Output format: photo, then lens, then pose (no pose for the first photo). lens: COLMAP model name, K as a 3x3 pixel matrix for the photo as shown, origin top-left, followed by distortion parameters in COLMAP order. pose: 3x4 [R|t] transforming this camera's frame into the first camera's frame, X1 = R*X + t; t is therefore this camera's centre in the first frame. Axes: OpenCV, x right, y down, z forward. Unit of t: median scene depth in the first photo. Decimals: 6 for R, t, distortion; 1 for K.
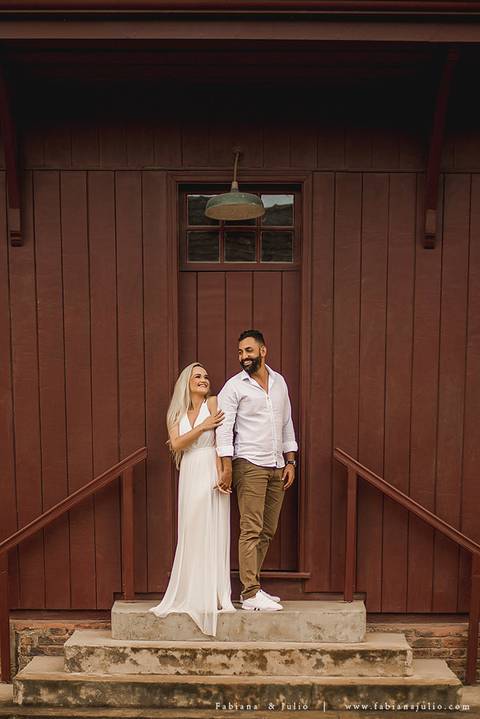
lens RADIAL K [[1595.0, 0, 239.2], [0, 1595.0, 359.6], [0, 0, 1]] dist [0.062700, 0.000000]
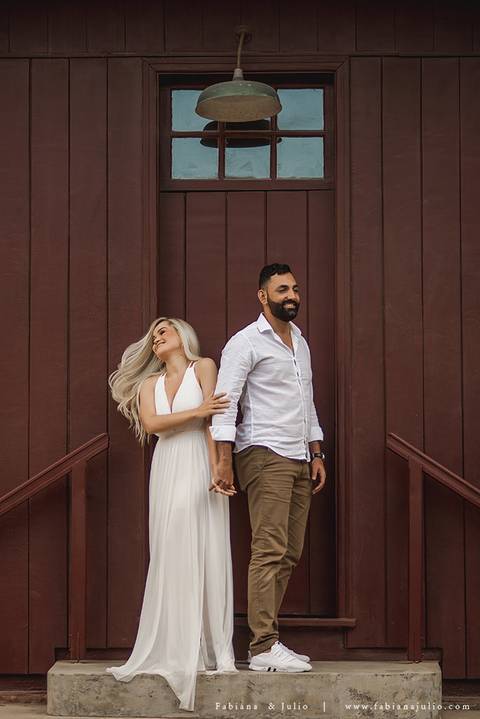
lens RADIAL K [[1595.0, 0, 240.9], [0, 1595.0, 359.3], [0, 0, 1]] dist [0.062700, 0.000000]
pose [[0.998456, -0.020435, -0.051656, 0.033258], [0.013378, 0.990967, -0.133437, 0.113656], [0.053916, 0.132540, 0.989710, 0.327805]]
